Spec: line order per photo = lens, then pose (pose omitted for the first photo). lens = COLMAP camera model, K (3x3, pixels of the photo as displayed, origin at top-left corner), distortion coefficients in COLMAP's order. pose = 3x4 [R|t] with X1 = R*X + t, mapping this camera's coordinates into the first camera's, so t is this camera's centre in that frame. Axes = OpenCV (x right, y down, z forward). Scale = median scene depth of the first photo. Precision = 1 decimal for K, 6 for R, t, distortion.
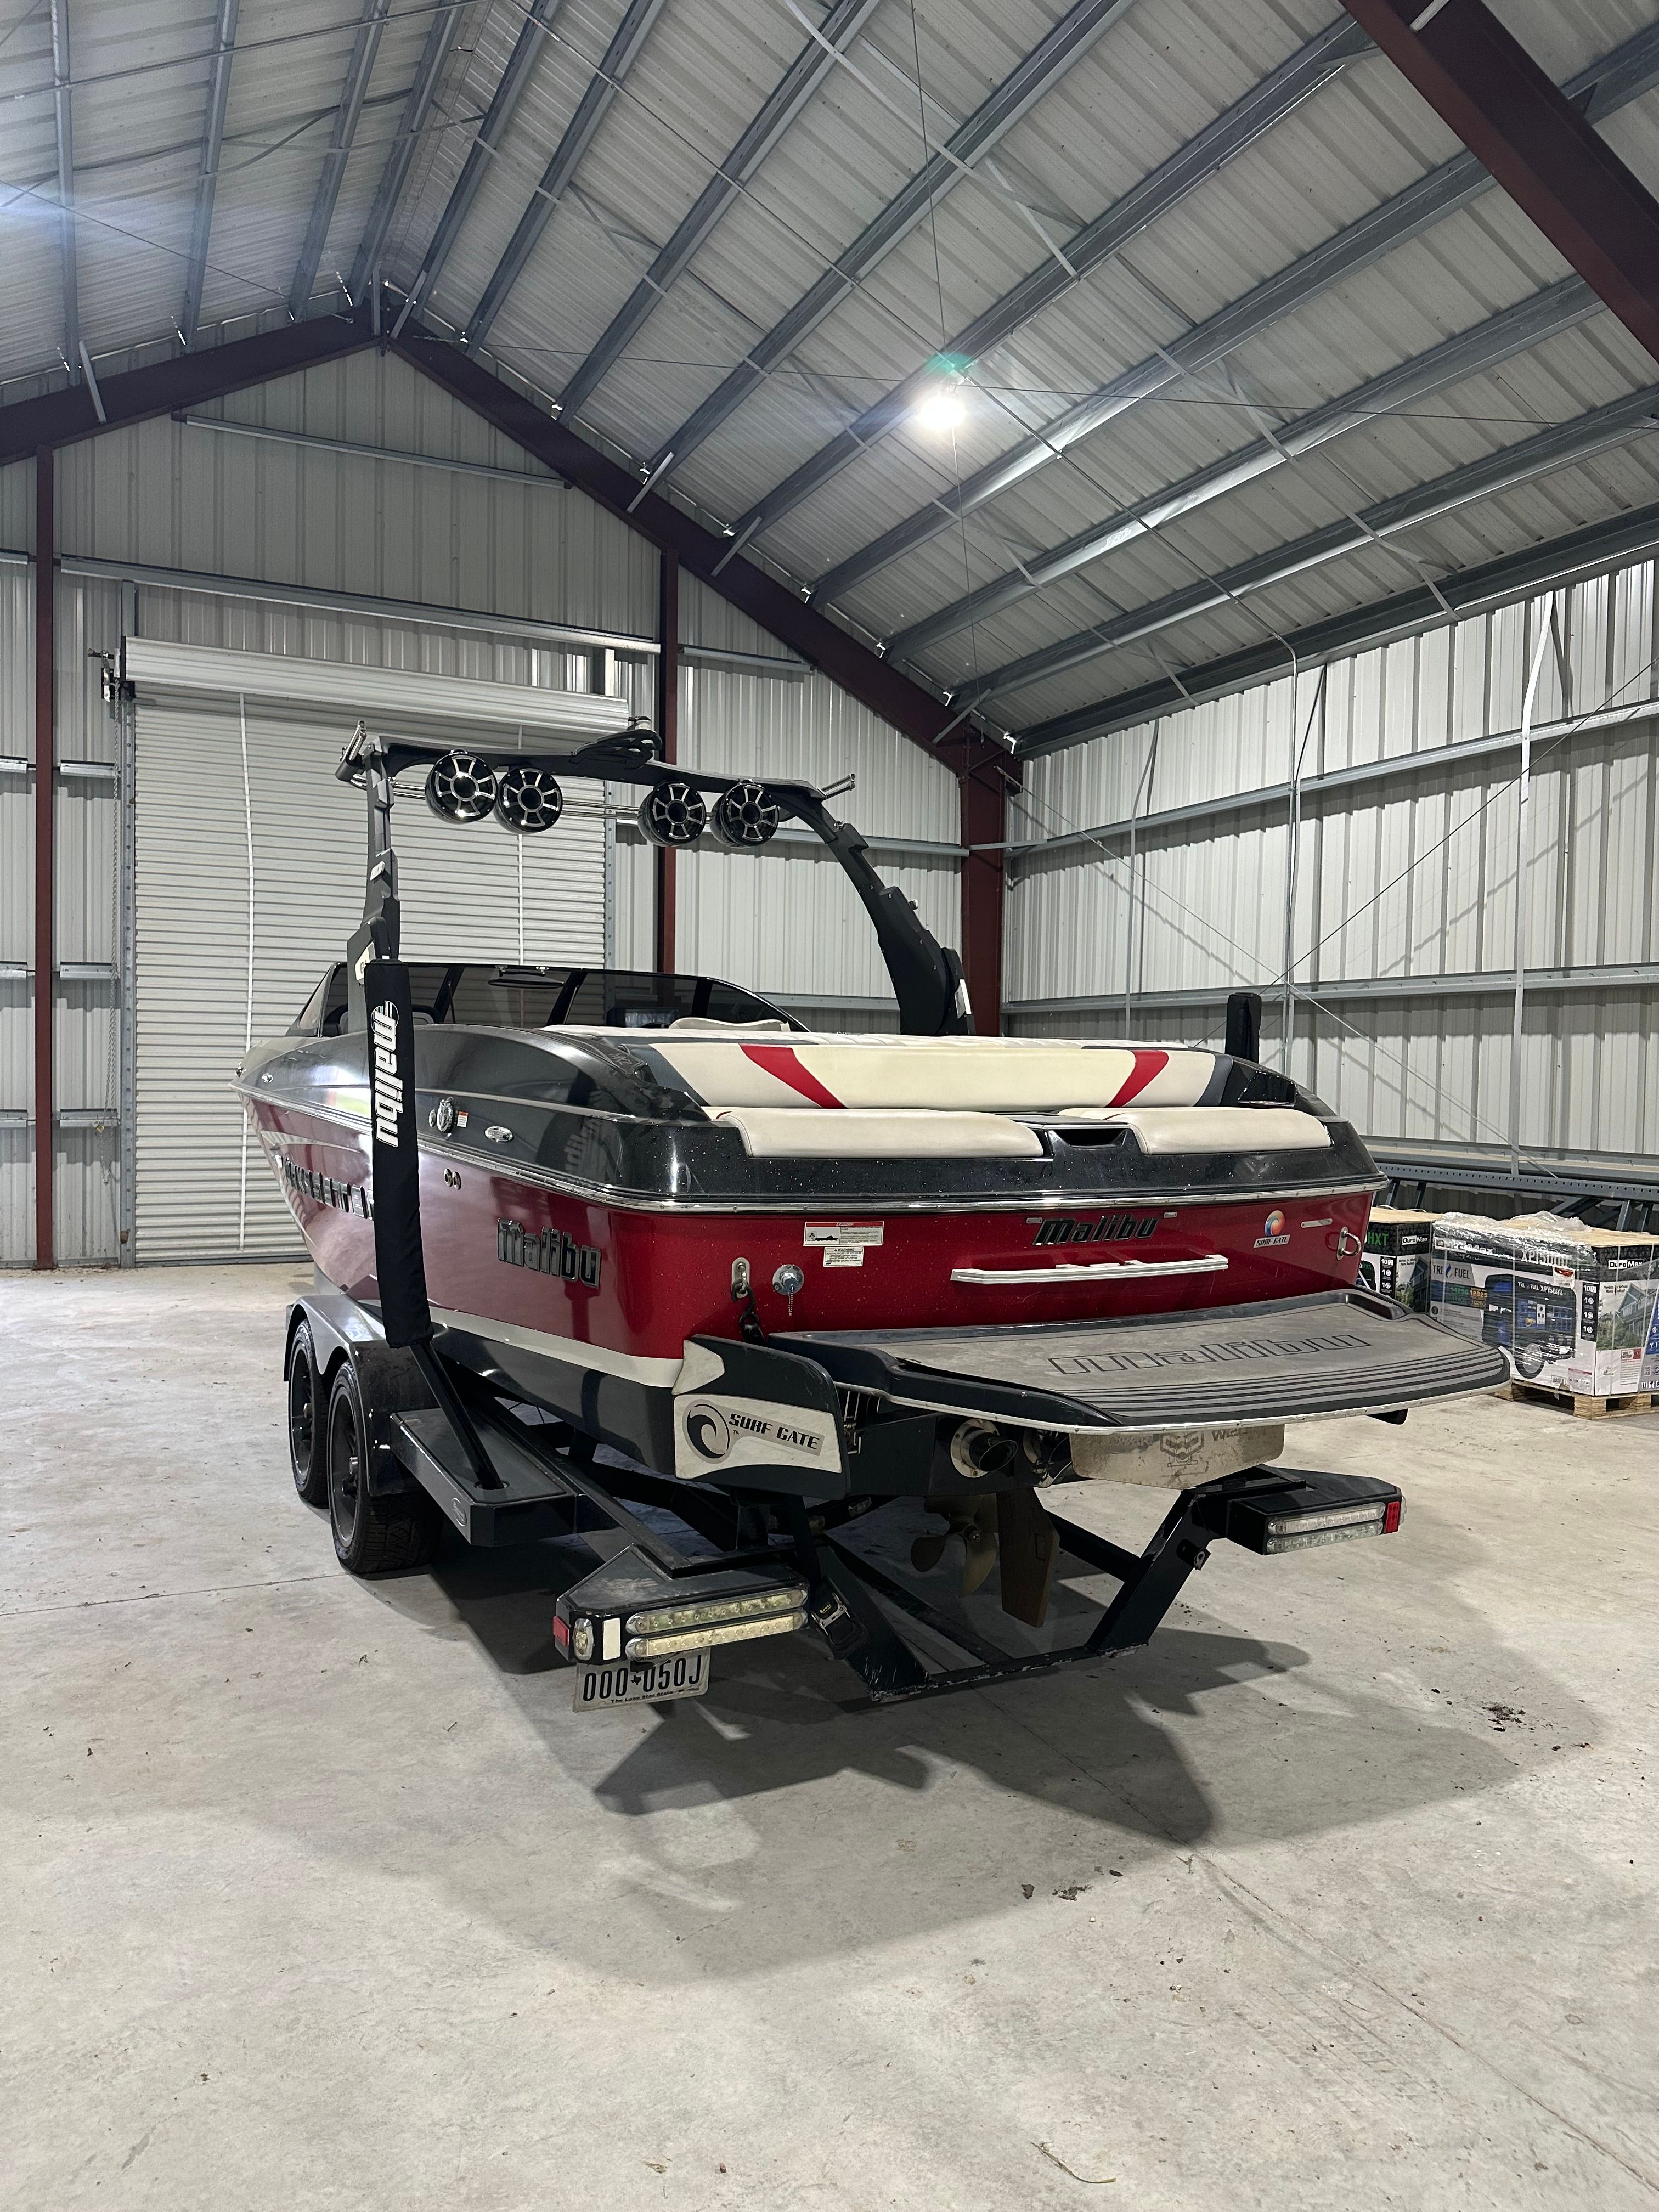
lens RADIAL K [[1541.5, 0, 825.2], [0, 1541.5, 1101.5], [0, 0, 1]] dist [0.105699, -0.178934]
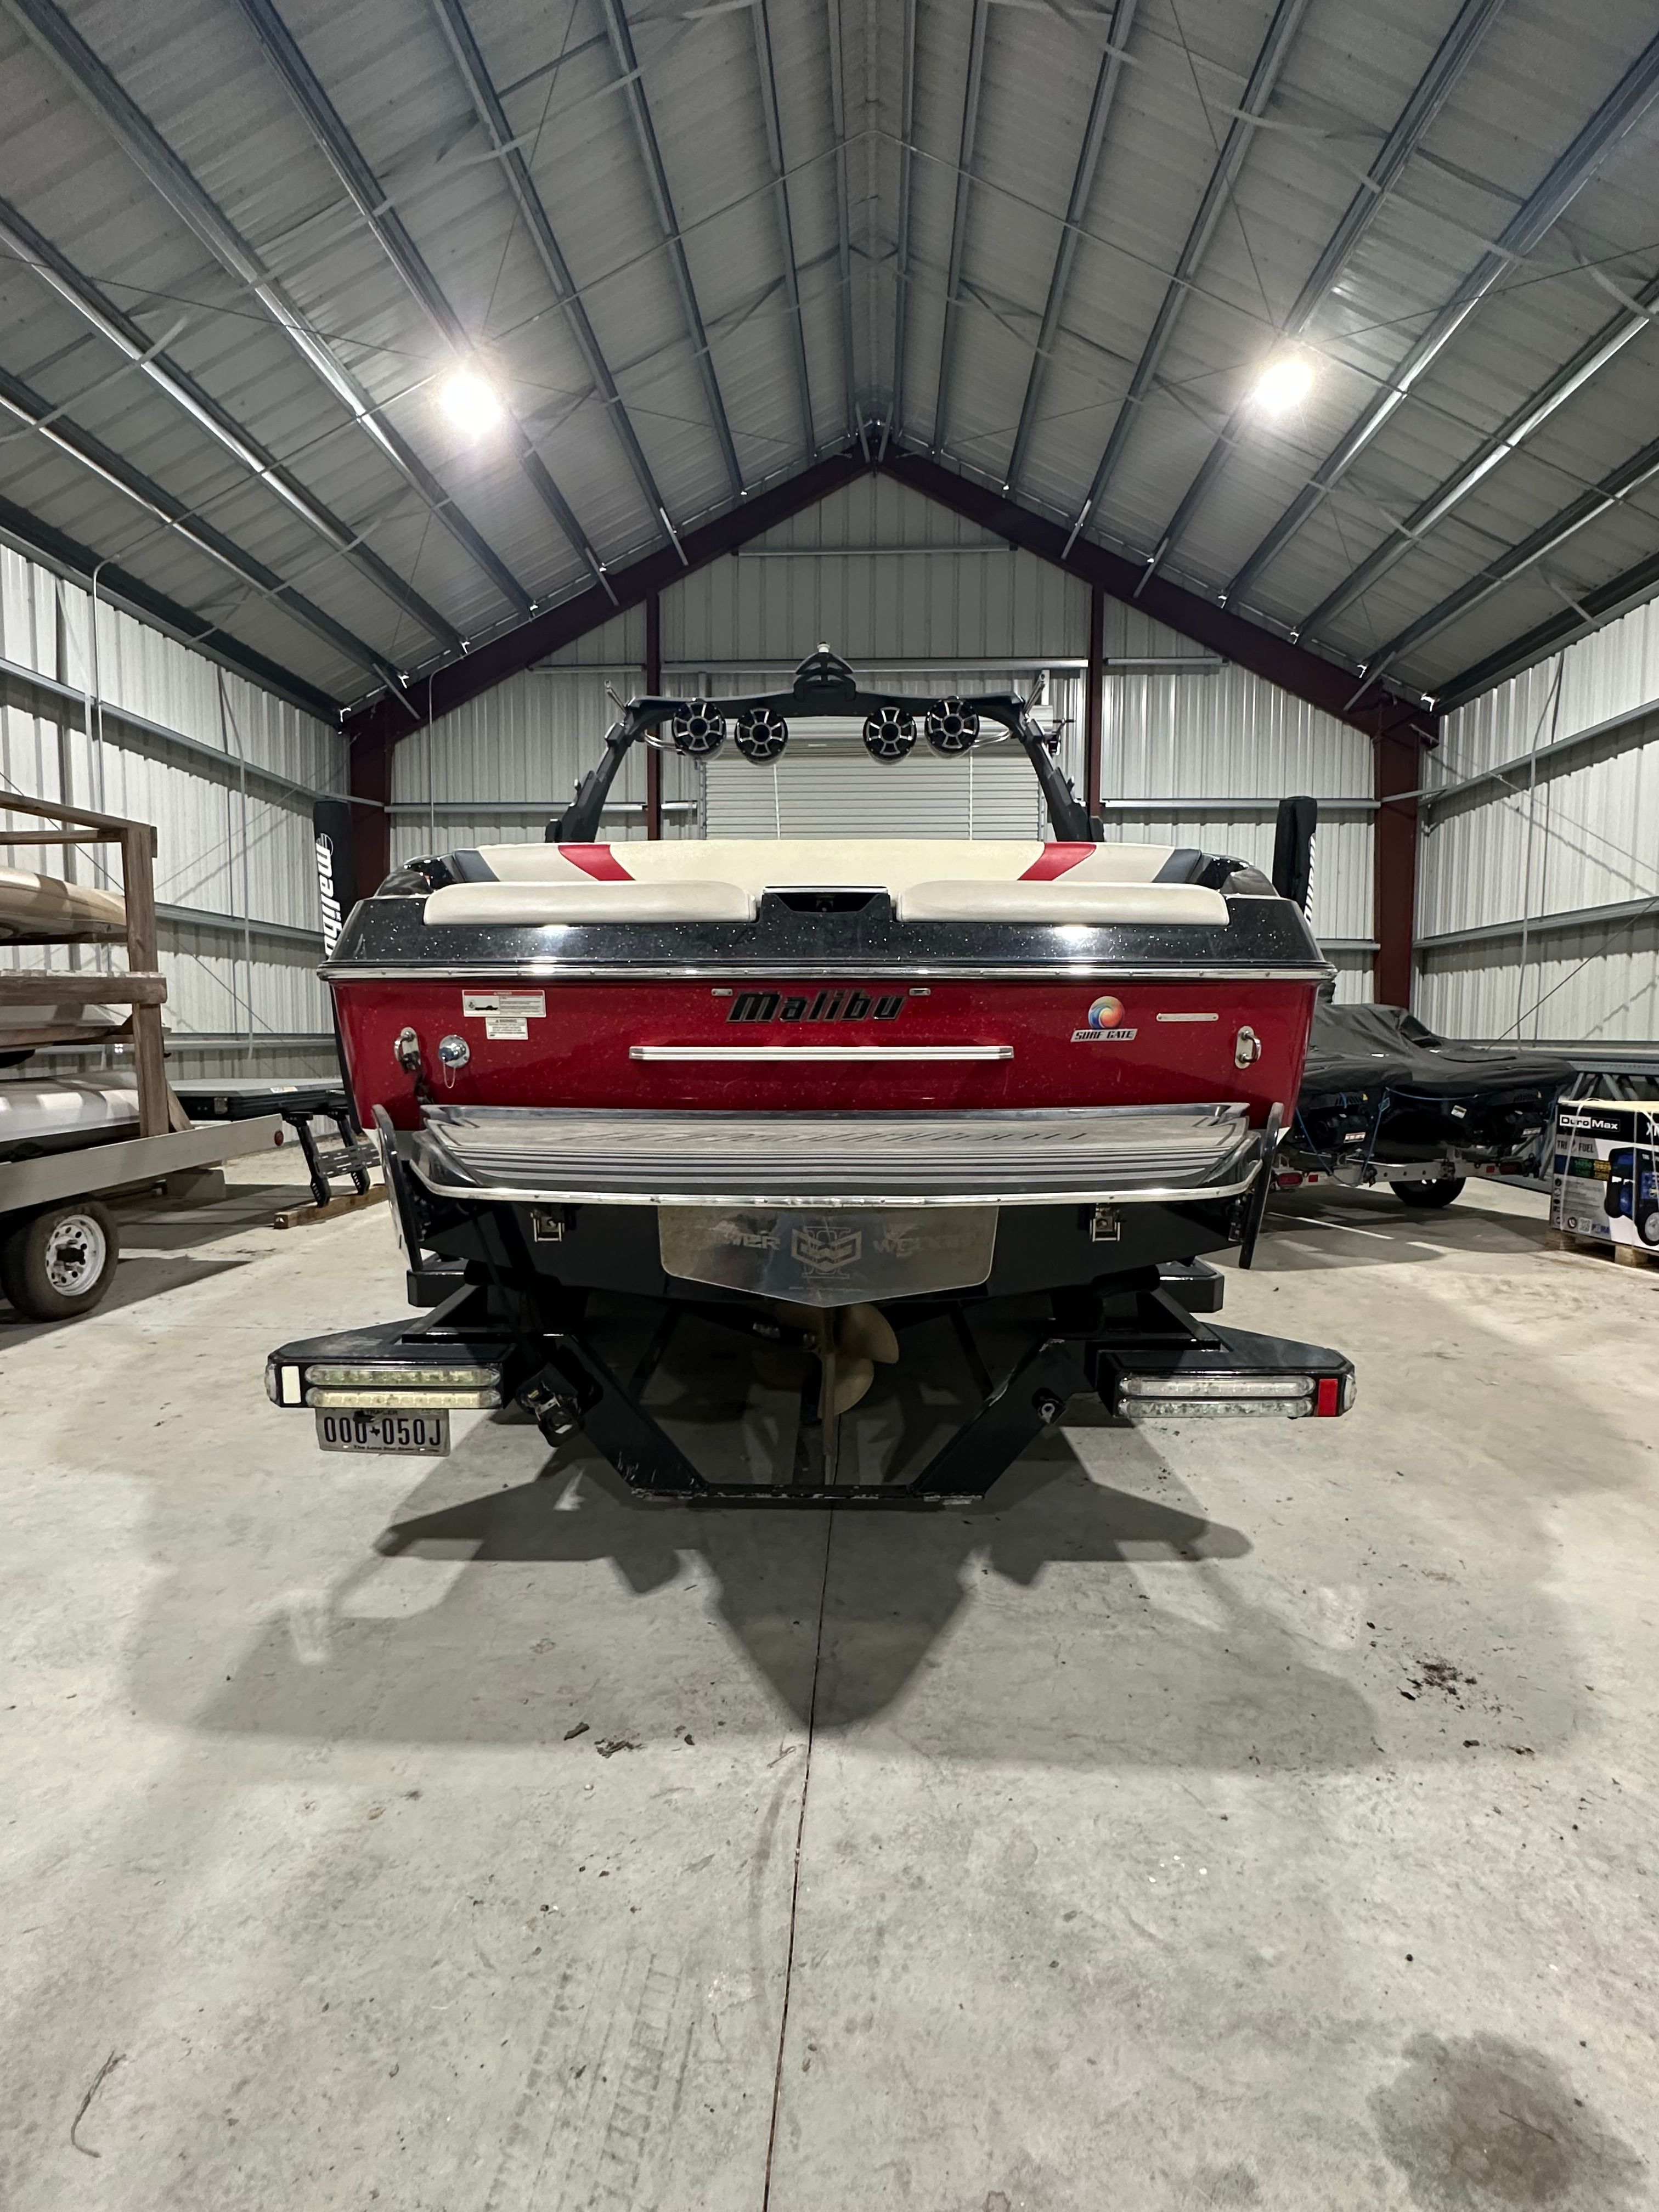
lens RADIAL K [[1092.0, 0, 823.9], [0, 1092.0, 1099.6], [0, 0, 1]] dist [-0.002807, -0.000499]
pose [[0.883847, 0.015832, -0.467509, 0.142409], [-0.001030, 0.999491, 0.031899, 0.035171], [0.467776, -0.027712, 0.883413, 0.143097]]
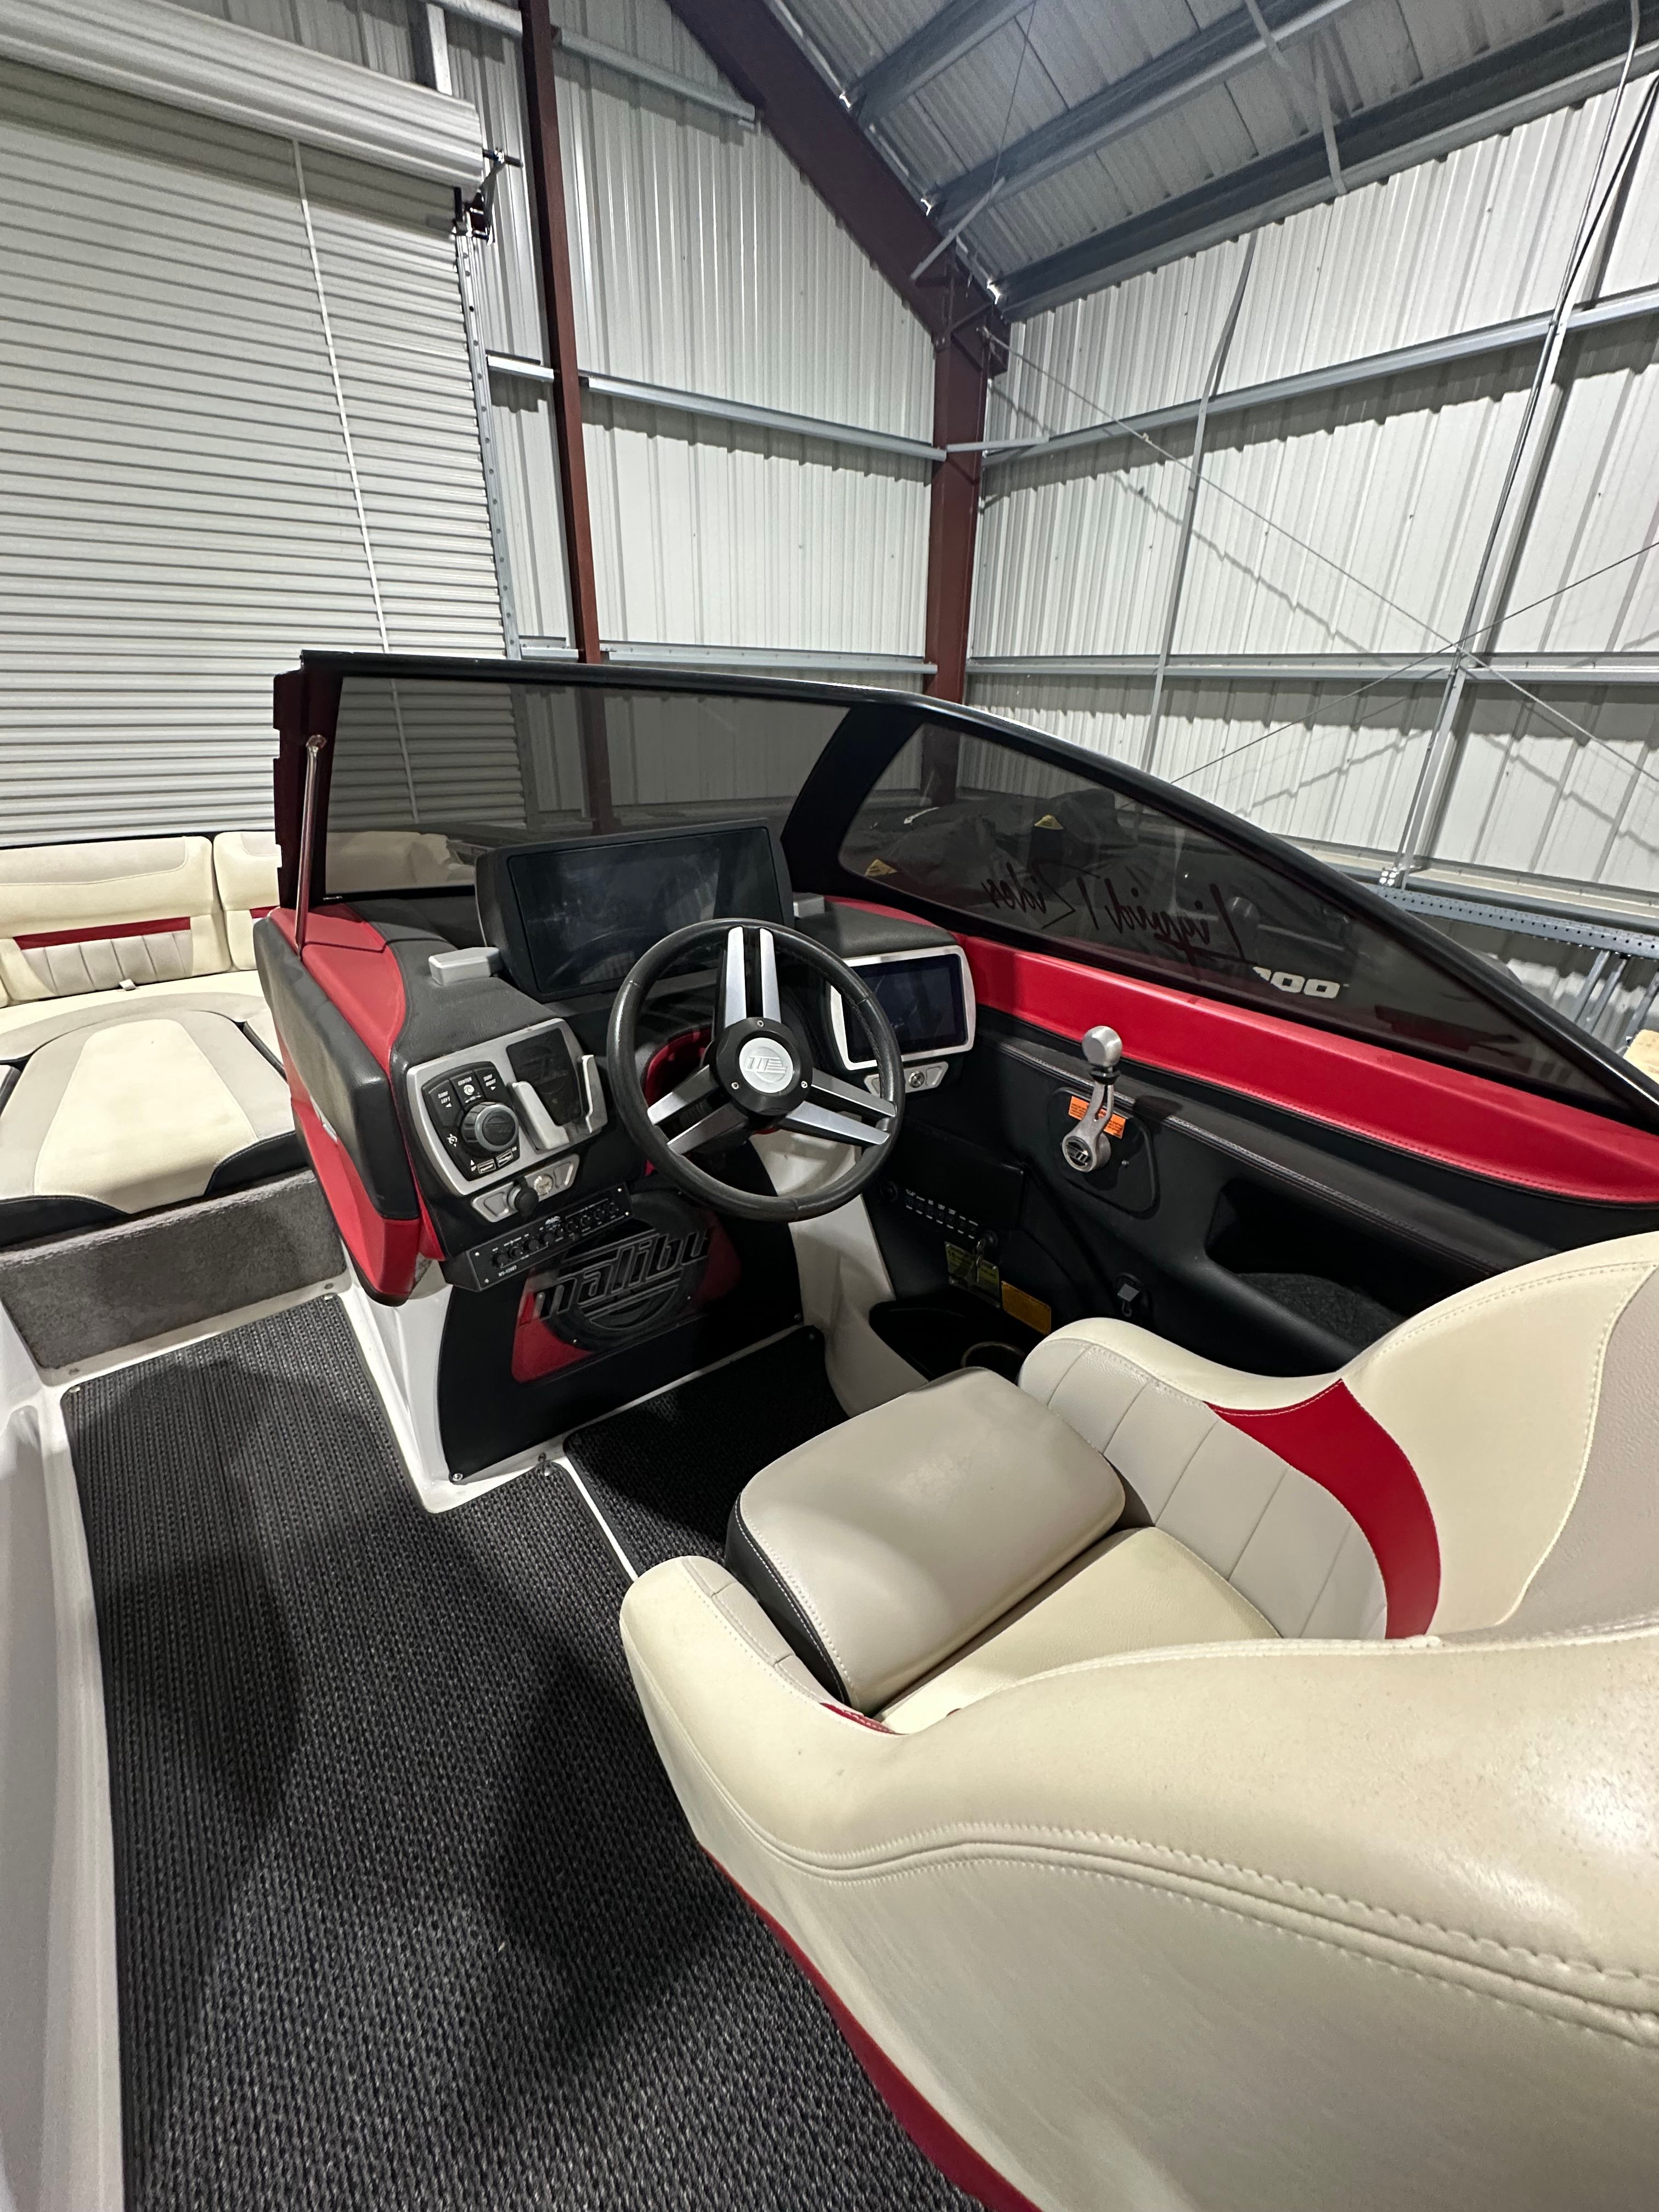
lens RADIAL K [[885.8, 0, 829.5], [0, 885.8, 1106.0], [0, 0, 1]] dist [-0.000872, 0.000239]
pose [[0.987899, -0.063682, 0.141421, -0.073633], [-0.000948, 0.909324, 0.416087, -0.055262], [-0.155094, -0.411186, 0.898260, 0.577533]]
